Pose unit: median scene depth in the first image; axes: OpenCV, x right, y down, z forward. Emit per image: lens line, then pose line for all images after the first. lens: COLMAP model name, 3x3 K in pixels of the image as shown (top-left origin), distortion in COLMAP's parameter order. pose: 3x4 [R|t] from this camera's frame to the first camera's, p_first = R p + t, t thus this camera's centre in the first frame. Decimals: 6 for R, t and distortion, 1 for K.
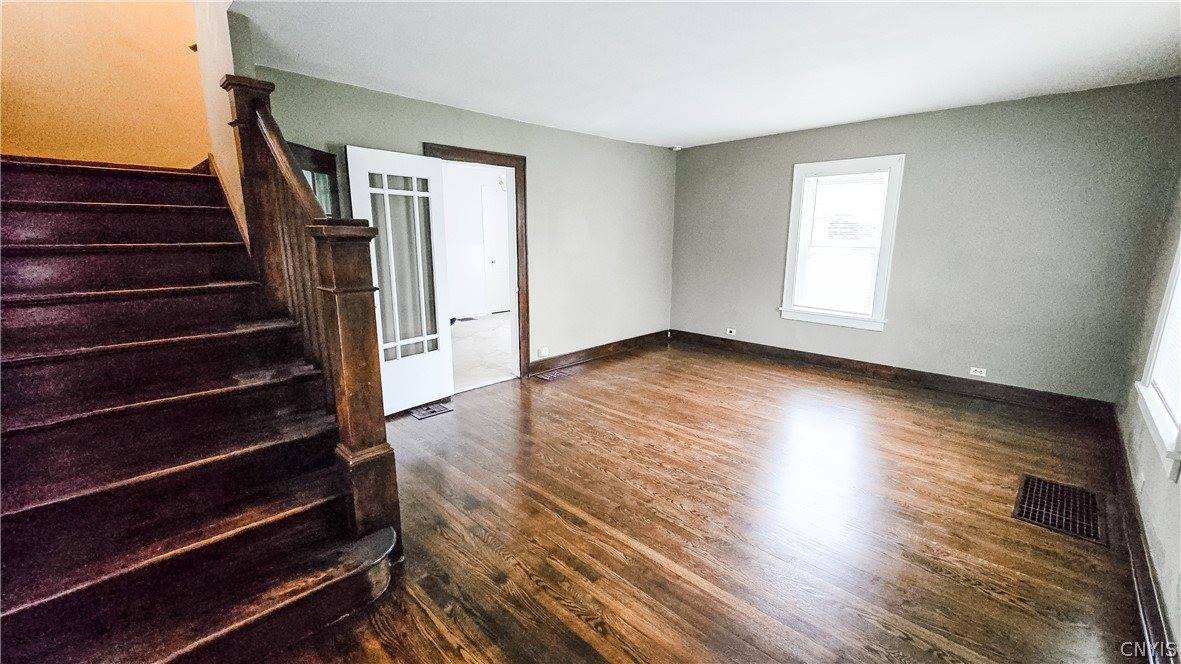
lens RADIAL K [[480.3, 0, 596.0], [0, 480.3, 333.1], [0, 0, 1]] dist [-0.002819, -0.000475]
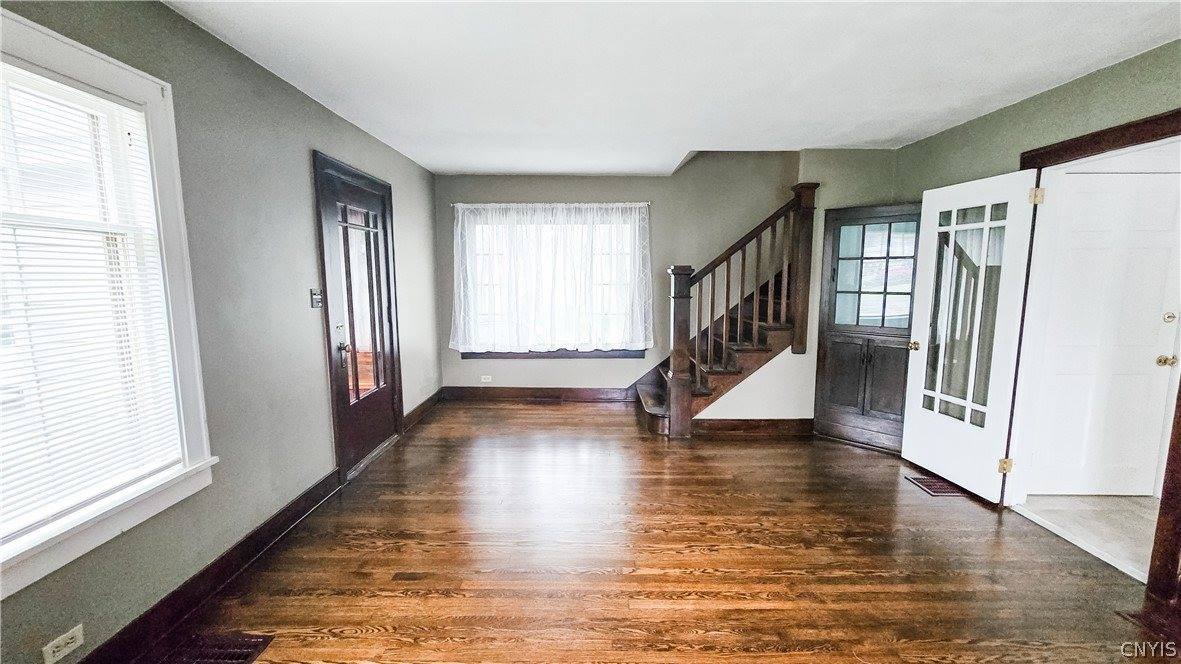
lens RADIAL K [[480.3, 0, 595.2], [0, 480.3, 334.9], [0, 0, 1]] dist [-0.002819, -0.000475]
pose [[-0.708209, 0.081811, -0.701246, 0.652110], [-0.150352, 0.953001, 0.263027, -0.224046], [0.689807, 0.291712, -0.662624, 1.118714]]
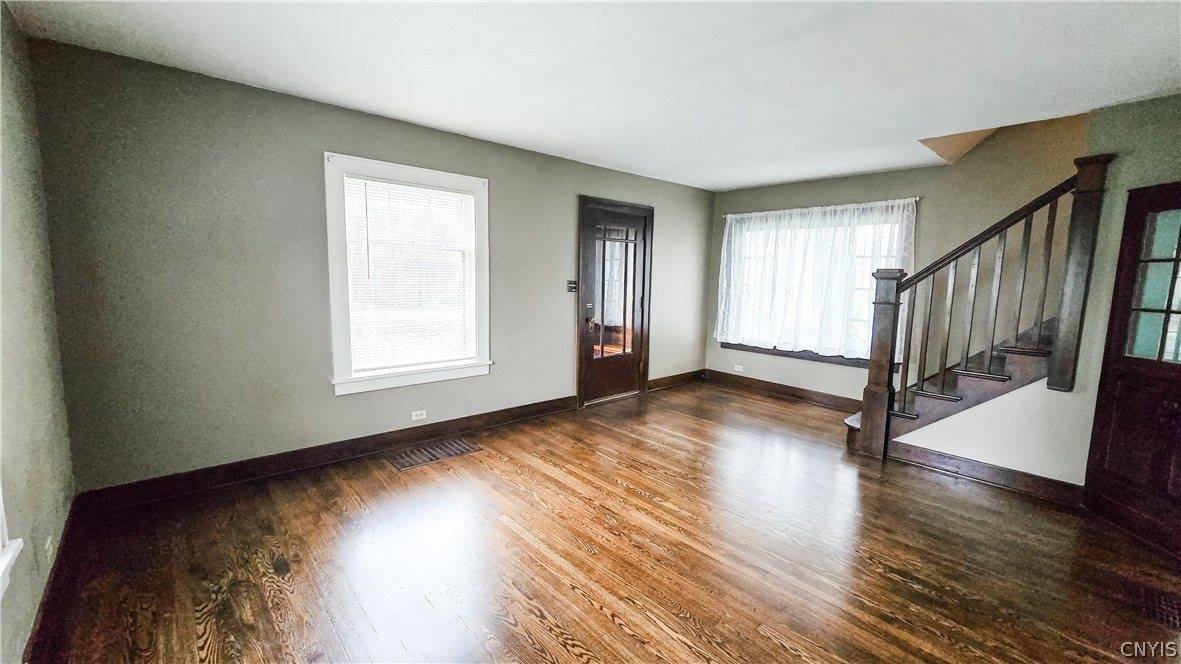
lens RADIAL K [[480.3, 0, 595.6], [0, 480.3, 334.7], [0, 0, 1]] dist [-0.002819, -0.000475]
pose [[-0.998150, -0.034327, 0.050182, 0.292596], [-0.015904, 0.944044, 0.329437, -0.305044], [-0.058682, 0.328029, -0.942843, 1.500358]]
